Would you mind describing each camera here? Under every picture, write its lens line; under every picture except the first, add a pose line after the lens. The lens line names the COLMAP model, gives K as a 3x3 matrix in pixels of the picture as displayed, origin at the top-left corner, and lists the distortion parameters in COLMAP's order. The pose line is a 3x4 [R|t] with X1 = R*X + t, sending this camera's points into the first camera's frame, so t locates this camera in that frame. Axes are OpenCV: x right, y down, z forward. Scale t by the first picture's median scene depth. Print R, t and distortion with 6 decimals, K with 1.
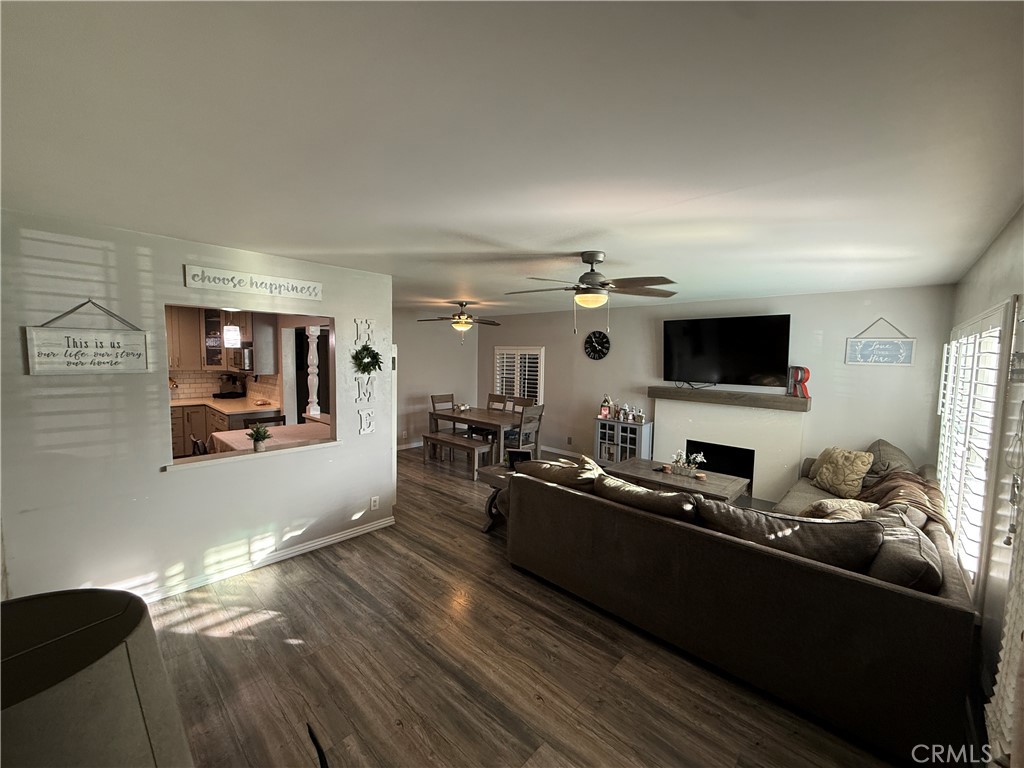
lens RADIAL K [[408.5, 0, 511.2], [0, 408.5, 383.9], [0, 0, 1]] dist [0.000249, 0.000053]
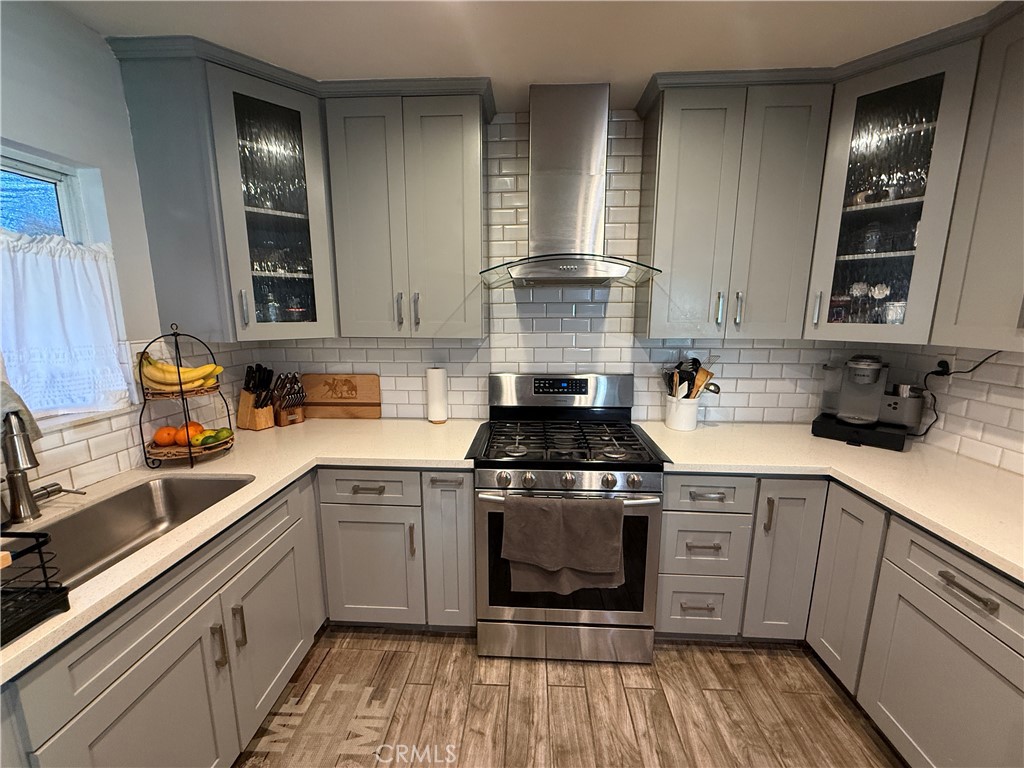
lens RADIAL K [[408.5, 0, 511.2], [0, 408.5, 383.9], [0, 0, 1]] dist [0.000249, 0.000053]
pose [[0.643760, 0.115536, -0.756456, -0.714707], [-0.047622, 0.992669, 0.111087, -0.026974], [0.763745, -0.035490, 0.644542, 0.706460]]
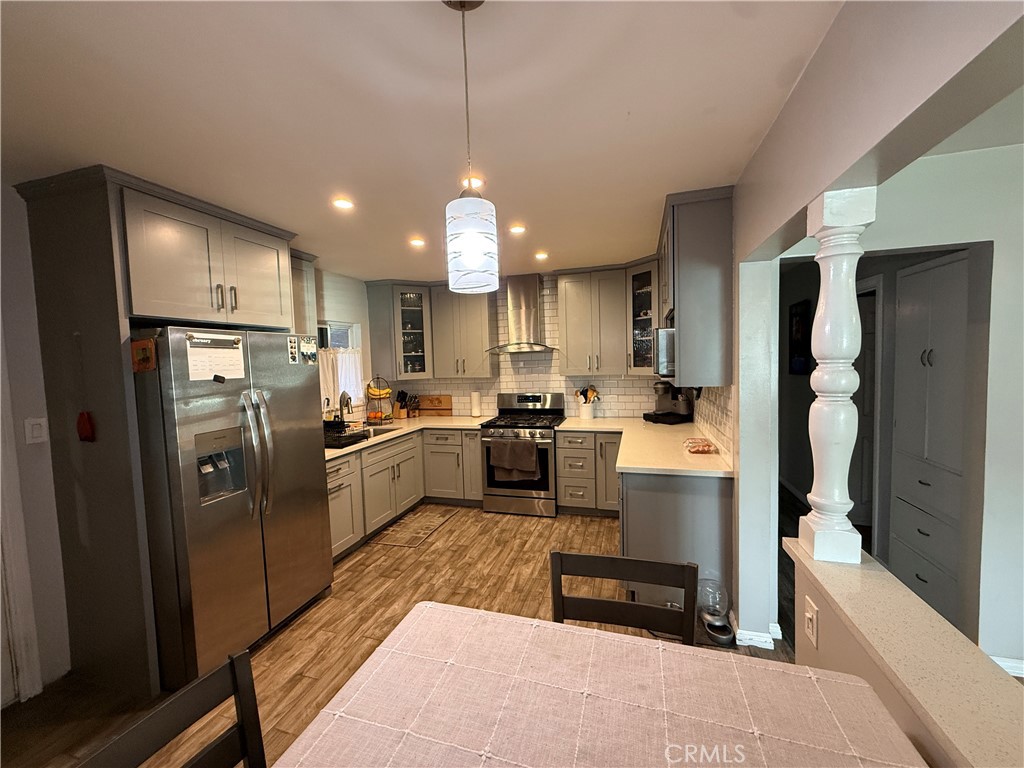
lens RADIAL K [[407.7, 0, 511.8], [0, 407.7, 384.2], [0, 0, 1]] dist [0.000908, 0.000031]
pose [[0.441310, 0.022750, -0.897067, -0.294887], [-0.028488, 0.999530, 0.011334, -0.022984], [0.896903, 0.020554, 0.441750, 0.604285]]
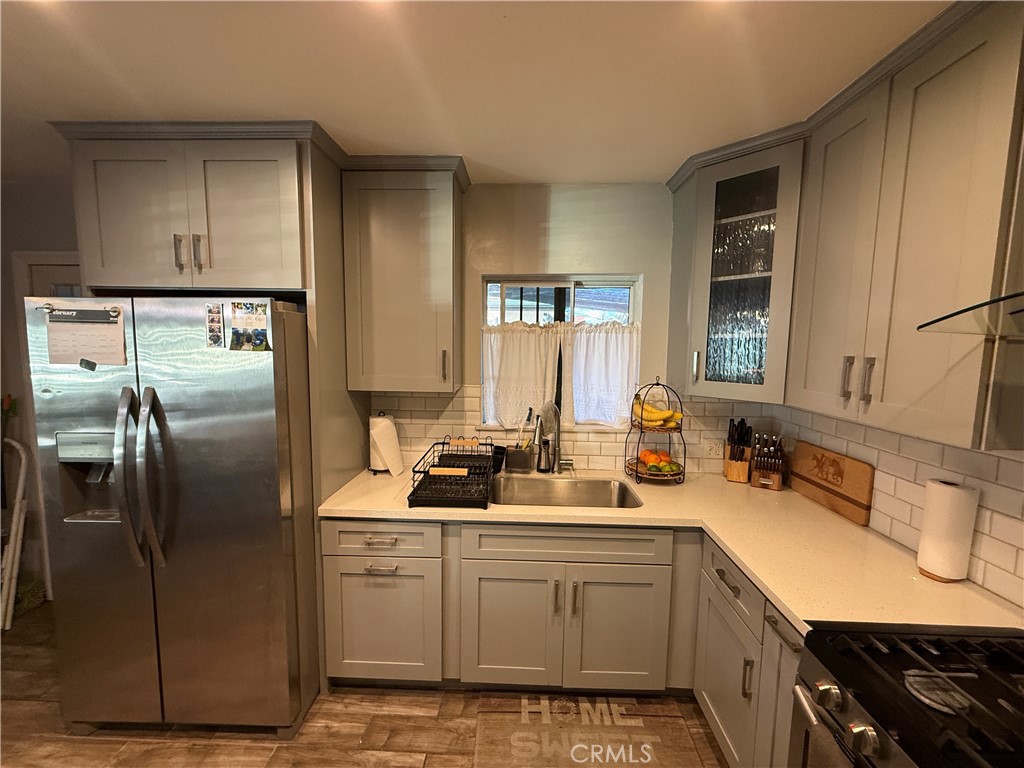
lens RADIAL K [[408.5, 0, 511.2], [0, 408.5, 383.9], [0, 0, 1]] dist [0.000249, 0.000053]
pose [[-0.750427, 0.038474, -0.659833, -0.731330], [-0.075915, 0.986680, 0.143870, -0.060383], [0.656579, 0.158055, -0.737511, 0.888925]]
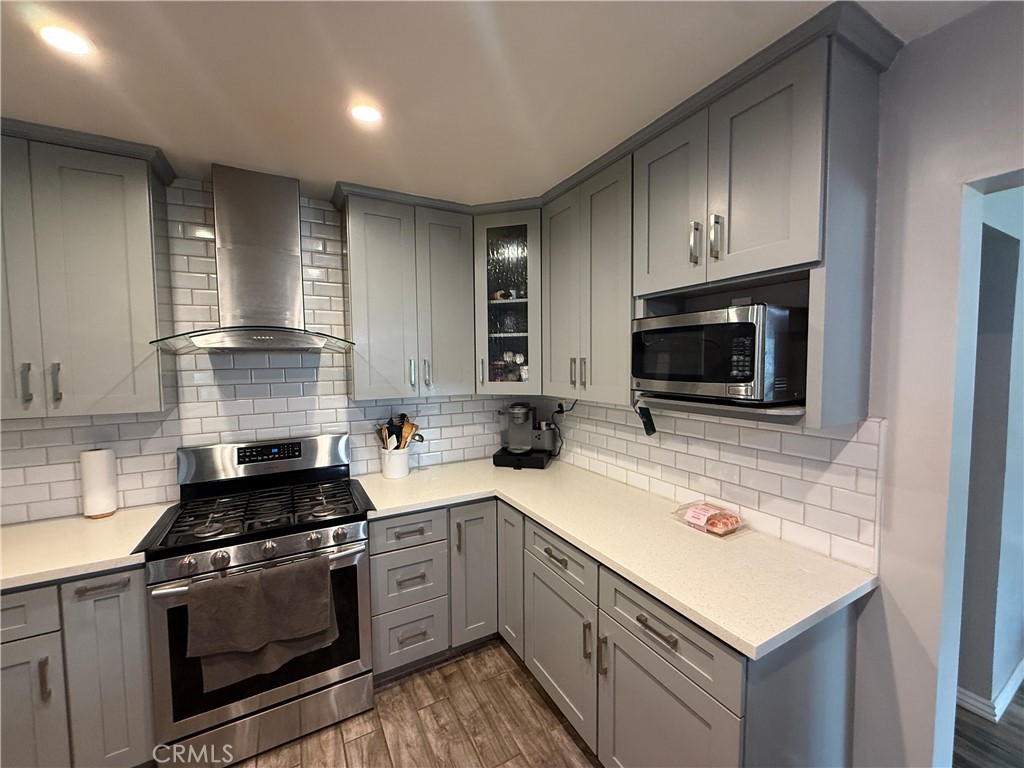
lens RADIAL K [[408.5, 0, 511.2], [0, 408.5, 383.9], [0, 0, 1]] dist [0.000249, 0.000053]
pose [[0.950655, -0.011738, -0.310027, -0.651933], [0.005089, 0.999740, -0.022245, -0.037320], [0.310207, 0.019569, 0.950468, 0.698905]]
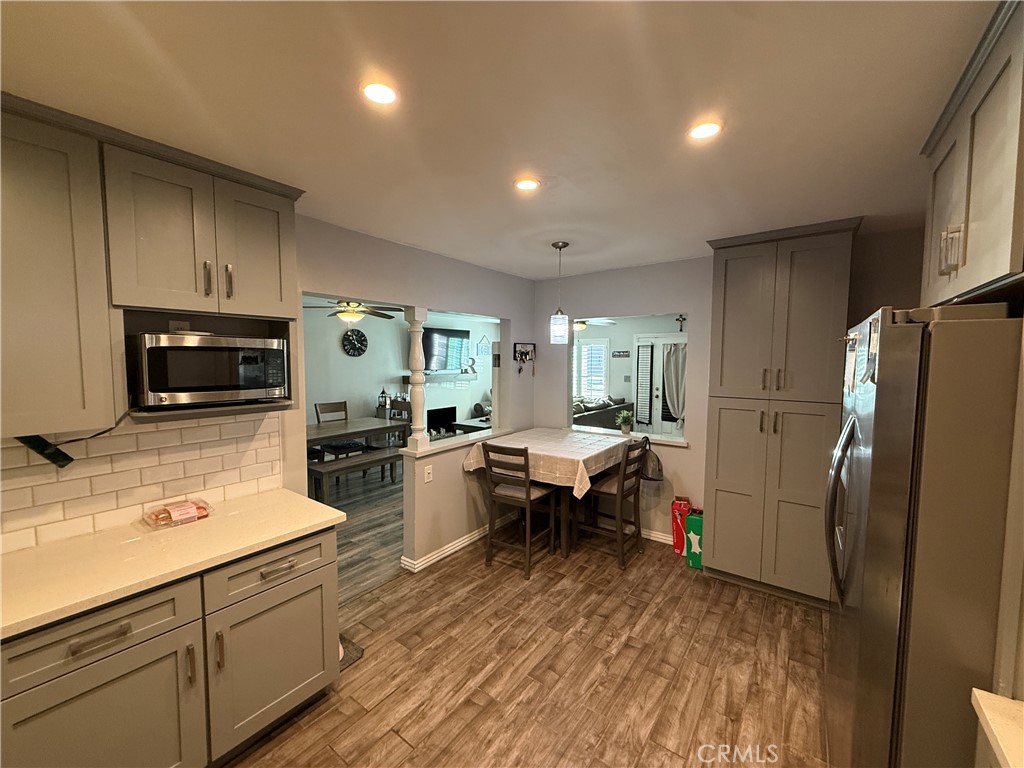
lens RADIAL K [[408.5, 0, 511.2], [0, 408.5, 383.9], [0, 0, 1]] dist [0.000249, 0.000053]
pose [[-0.118933, -0.080925, 0.989599, -0.935063], [0.070899, 0.993437, 0.089760, -0.059389], [-0.990368, 0.080837, -0.112415, 0.779125]]
